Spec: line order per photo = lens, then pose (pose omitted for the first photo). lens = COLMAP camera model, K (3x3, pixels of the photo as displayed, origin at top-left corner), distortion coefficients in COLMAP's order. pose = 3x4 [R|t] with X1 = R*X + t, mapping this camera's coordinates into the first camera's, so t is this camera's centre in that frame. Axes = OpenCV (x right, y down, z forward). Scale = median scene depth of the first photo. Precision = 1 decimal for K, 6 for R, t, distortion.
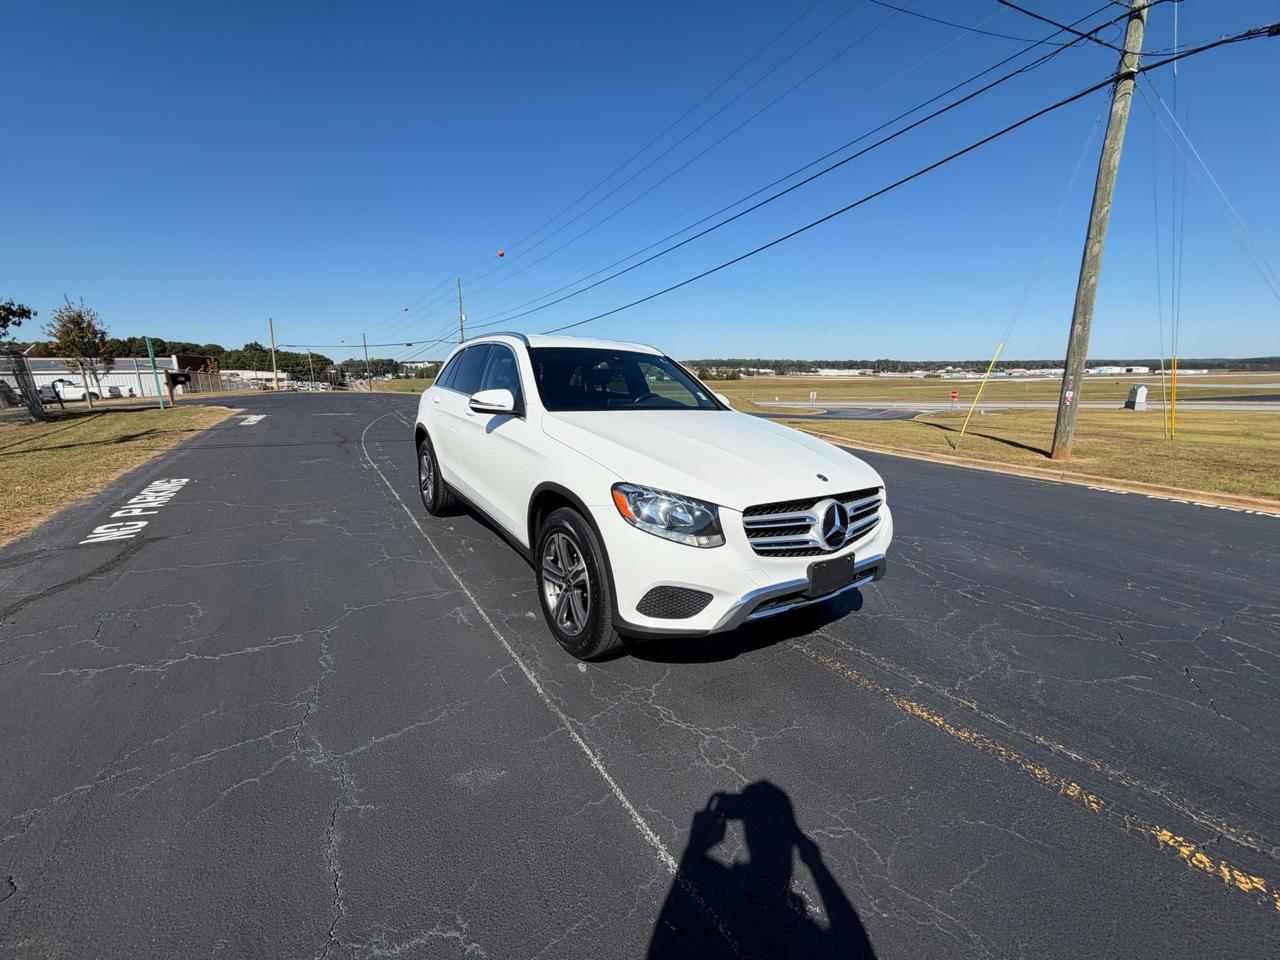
lens RADIAL K [[510.1, 0, 633.1], [0, 510.1, 484.5], [0, 0, 1]] dist [-0.000433, -0.000255]
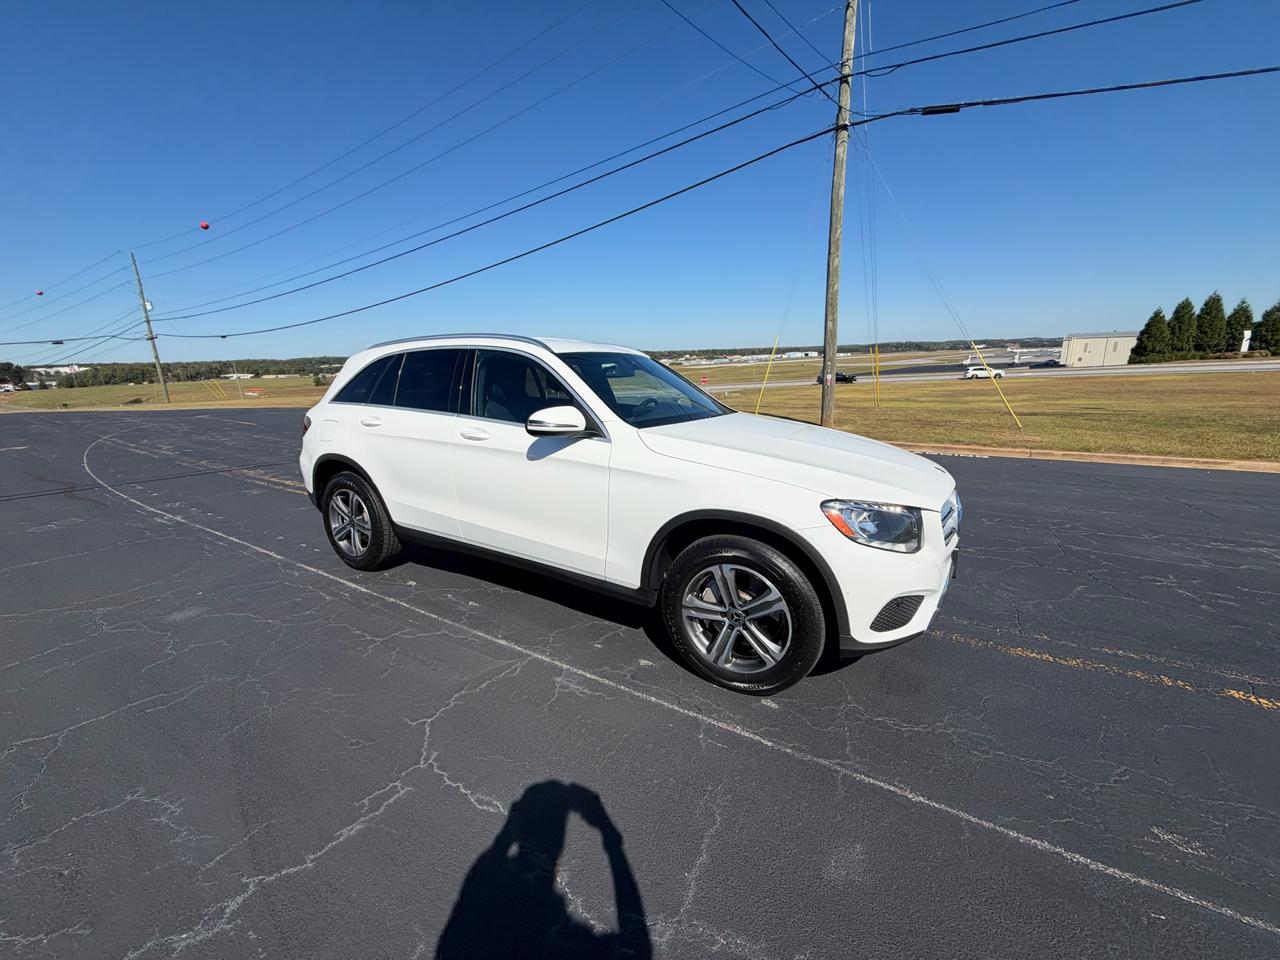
lens RADIAL K [[510.1, 0, 633.5], [0, 510.1, 485.0], [0, 0, 1]] dist [-0.000433, -0.000255]
pose [[0.902980, -0.127331, 0.410383, -0.126563], [0.121570, 0.991767, 0.040224, -0.019611], [-0.412127, 0.013569, 0.911026, 0.049604]]
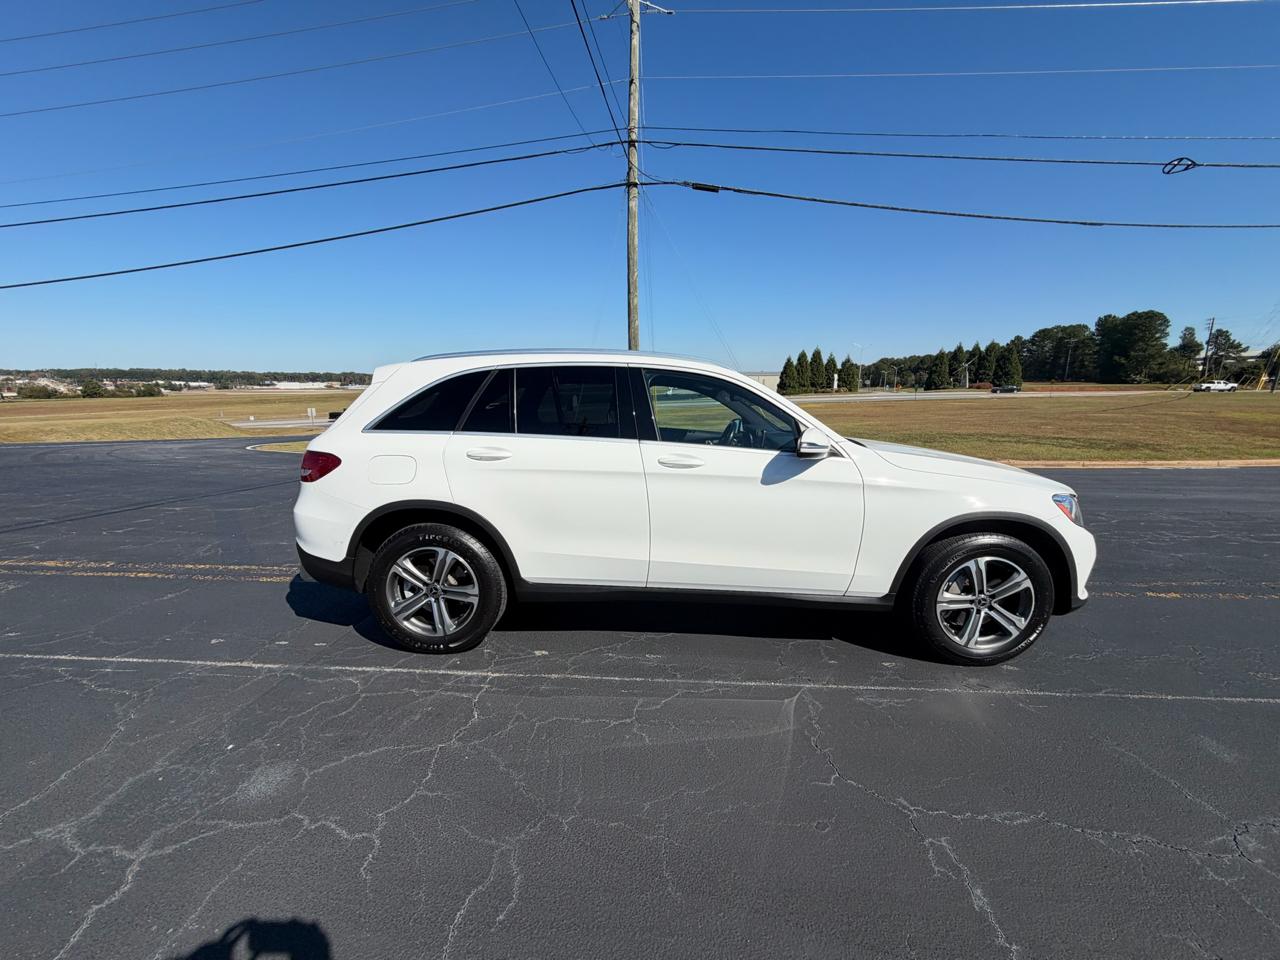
lens RADIAL K [[510.1, 0, 634.1], [0, 510.1, 483.7], [0, 0, 1]] dist [-0.000433, -0.000255]
pose [[0.582504, -0.159762, 0.796973, -0.273609], [0.179894, 0.981518, 0.065272, -0.050405], [-0.792671, 0.105349, 0.600478, 0.182639]]
